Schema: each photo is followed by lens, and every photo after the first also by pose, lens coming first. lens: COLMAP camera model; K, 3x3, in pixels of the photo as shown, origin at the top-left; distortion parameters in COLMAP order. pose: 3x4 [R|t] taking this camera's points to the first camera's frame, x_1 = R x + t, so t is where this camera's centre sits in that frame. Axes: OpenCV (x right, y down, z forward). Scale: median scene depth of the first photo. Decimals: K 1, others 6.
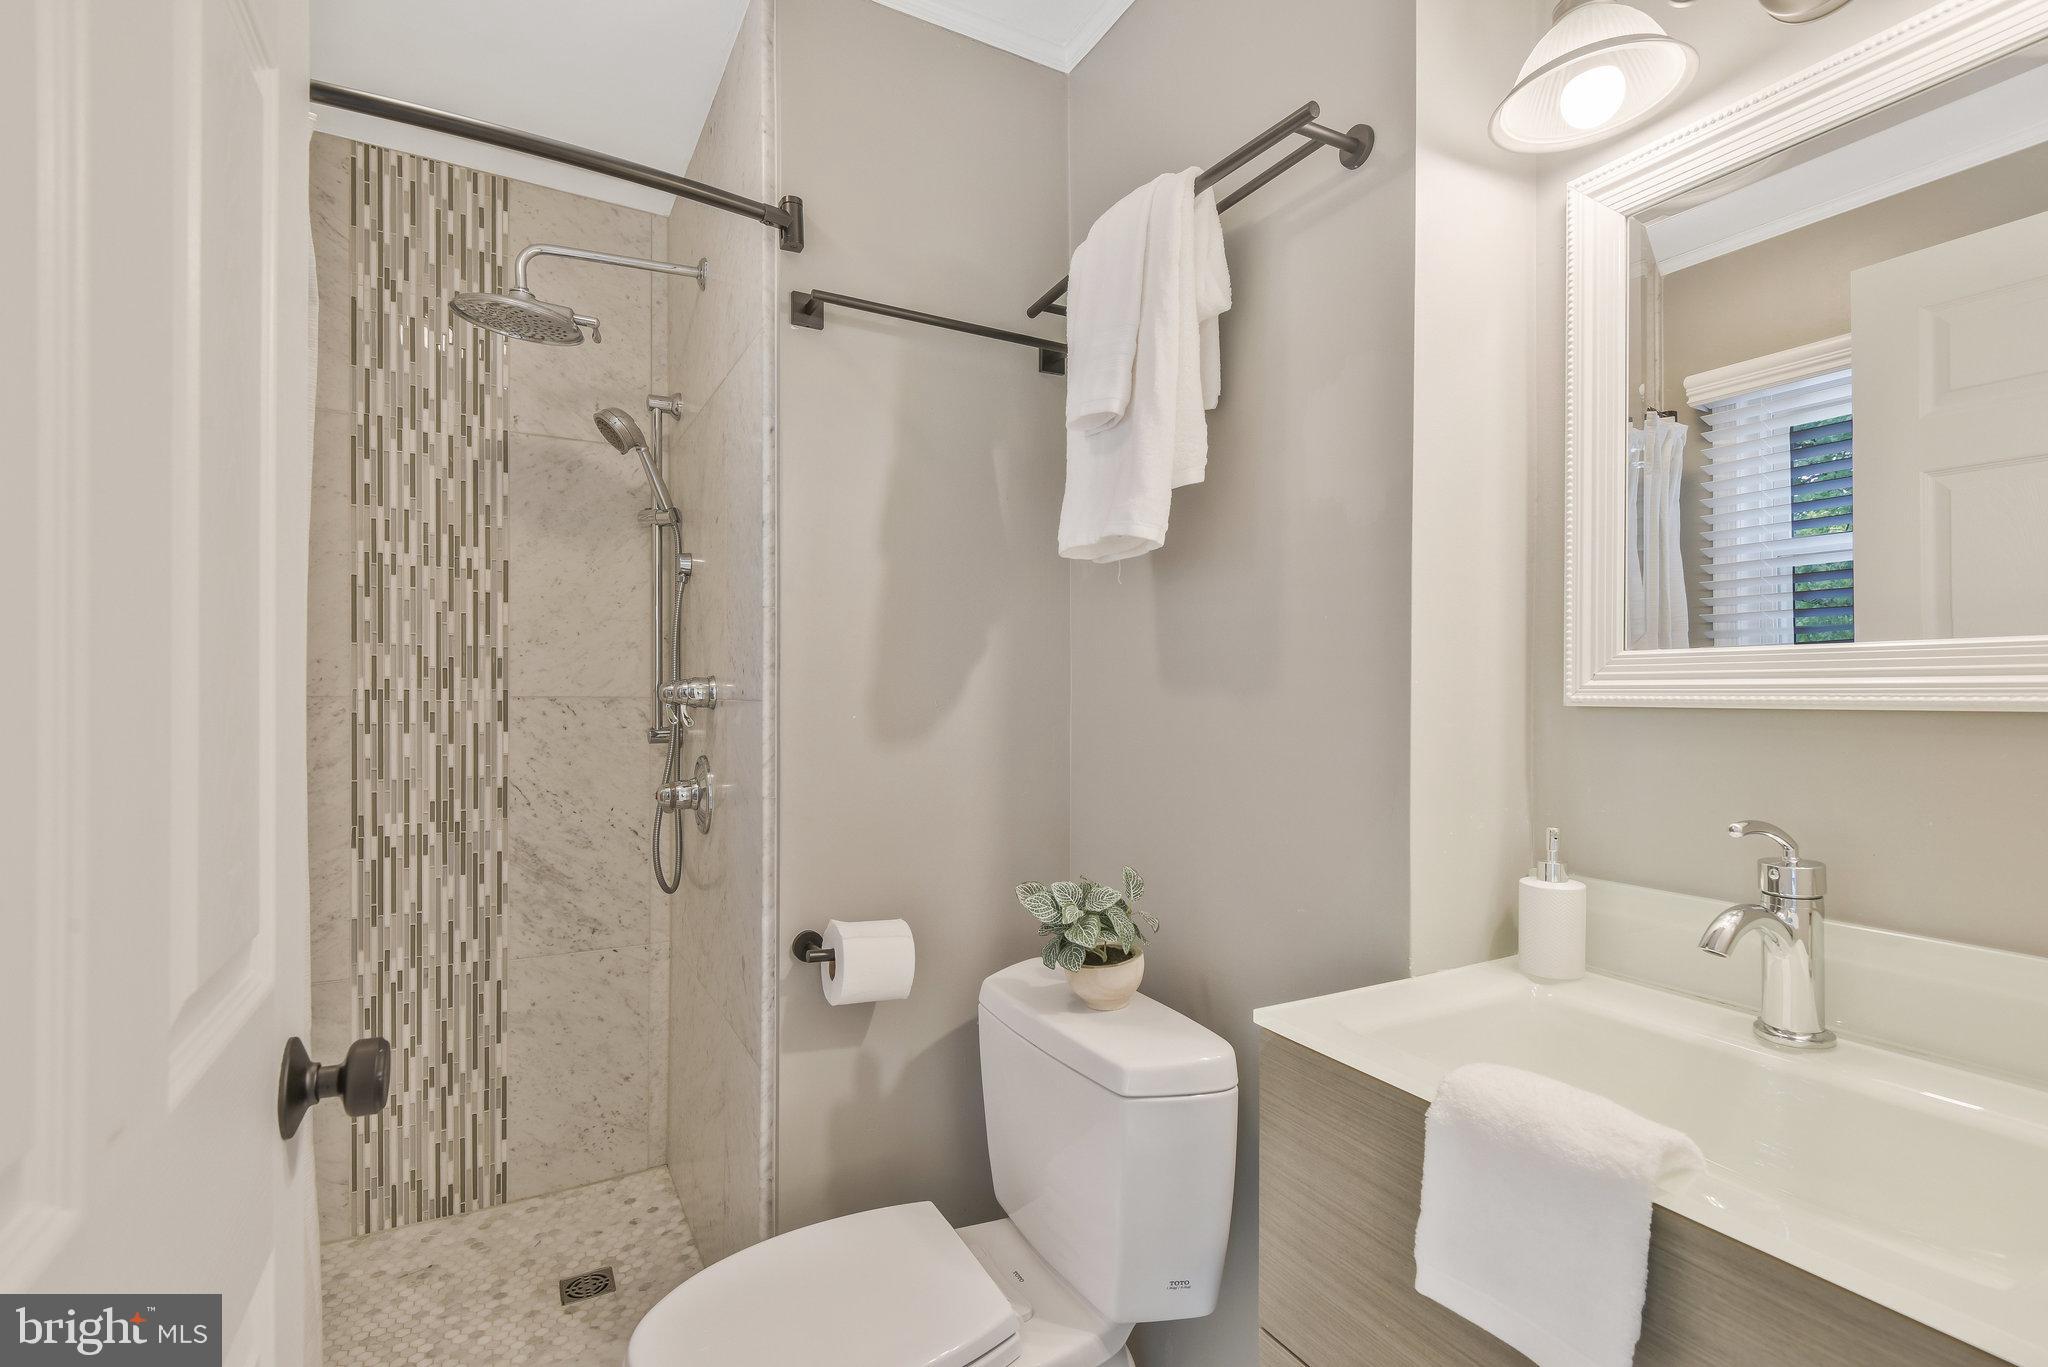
lens RADIAL K [[984.9, 0, 1035.8], [0, 984.9, 692.3], [0, 0, 1]] dist [0.005580, -0.010417]
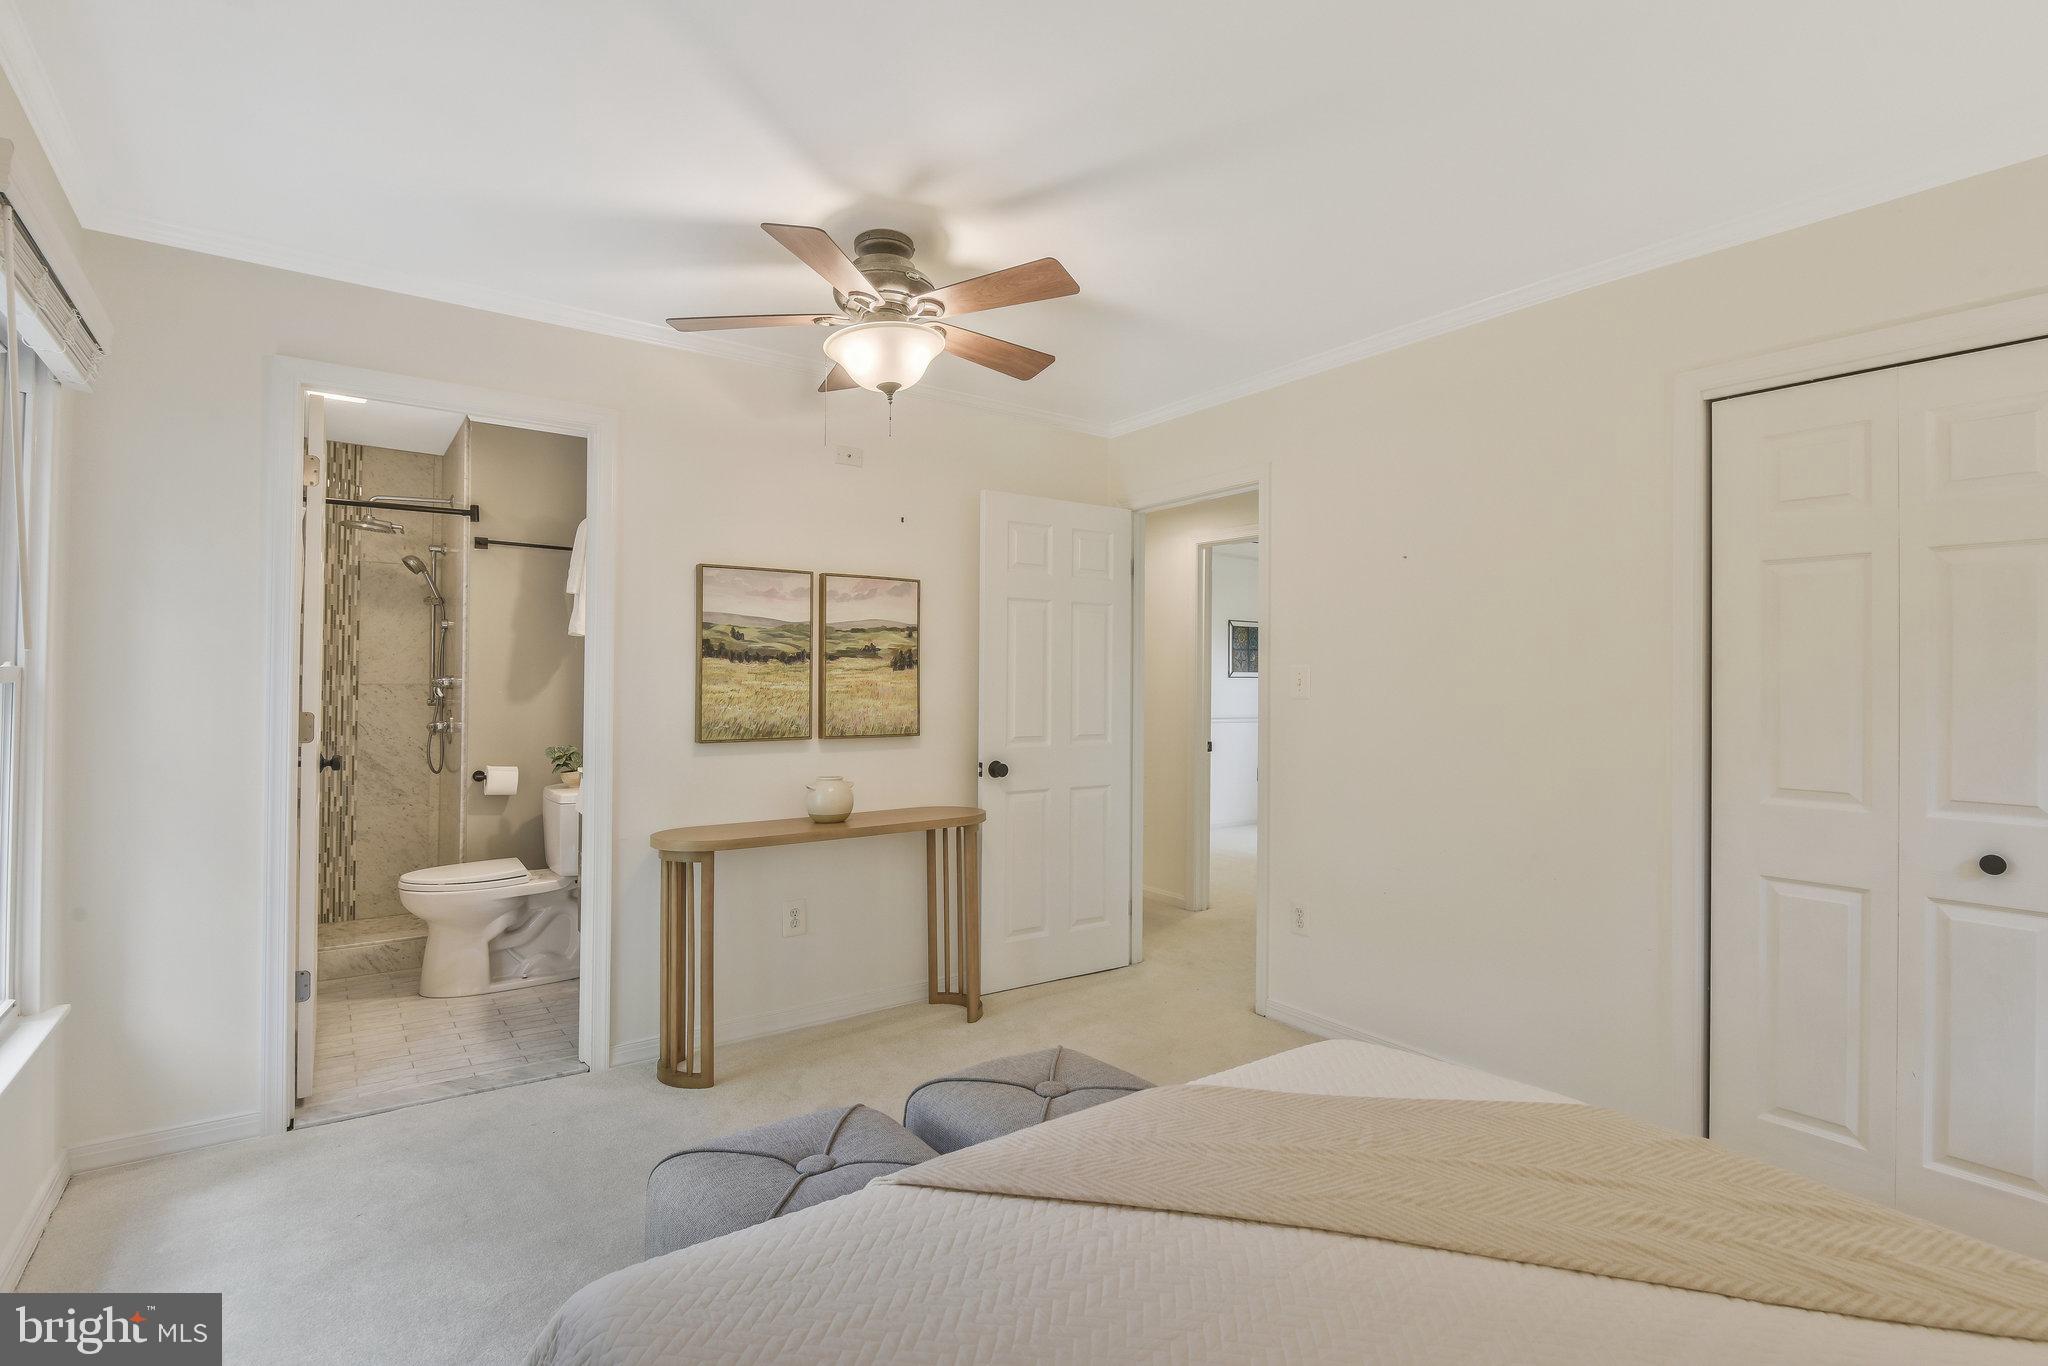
lens RADIAL K [[984.9, 0, 1007.4], [0, 984.9, 677.8], [0, 0, 1]] dist [0.005580, -0.010417]
pose [[0.993832, 0.008055, 0.110599, 0.642202], [-0.007068, 0.999932, -0.009314, 0.001337], [-0.110666, 0.008475, 0.993821, -1.310906]]
